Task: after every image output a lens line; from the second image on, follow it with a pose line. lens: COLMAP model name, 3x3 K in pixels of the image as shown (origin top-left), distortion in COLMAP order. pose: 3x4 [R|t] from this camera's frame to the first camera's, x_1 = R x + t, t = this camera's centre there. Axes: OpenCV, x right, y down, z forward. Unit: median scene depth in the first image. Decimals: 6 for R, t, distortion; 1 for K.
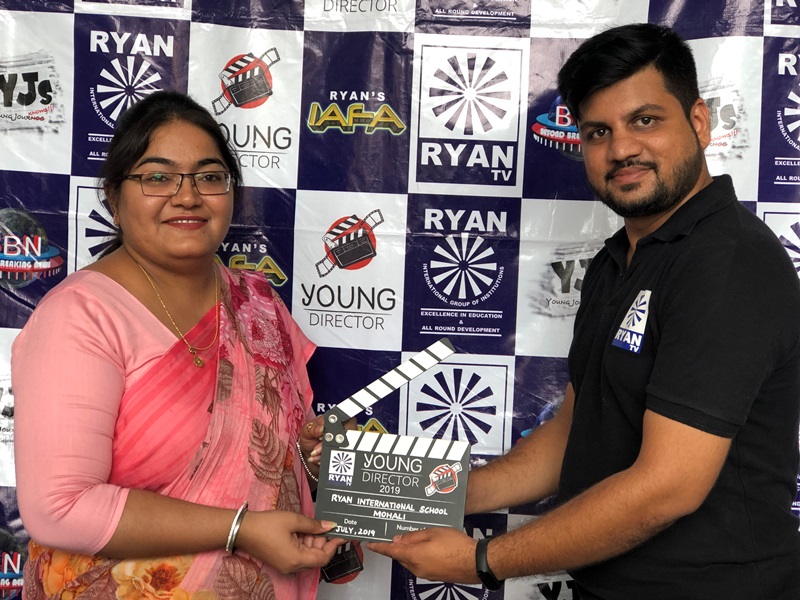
lens RADIAL K [[1338.5, 0, 423.2], [0, 1338.5, 299.9], [0, 0, 1]] dist [-0.057922, 0.701541]
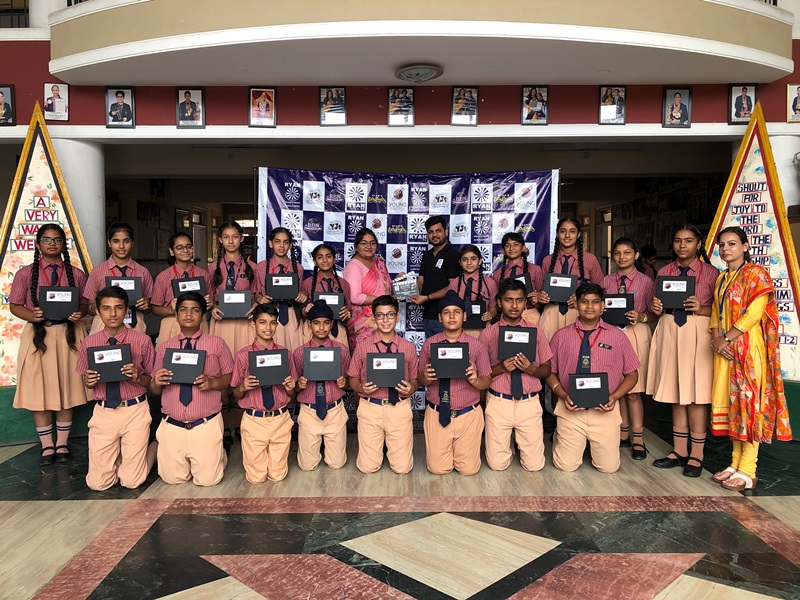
lens RADIAL K [[642.4, 0, 397.7], [0, 642.4, 298.0], [0, 0, 1]] dist [0.011057, -0.006453]
pose [[0.998467, -0.021896, -0.050837, 0.078022], [0.022792, 0.999594, 0.017117, 0.093920], [0.050441, -0.018250, 0.998560, -1.601385]]
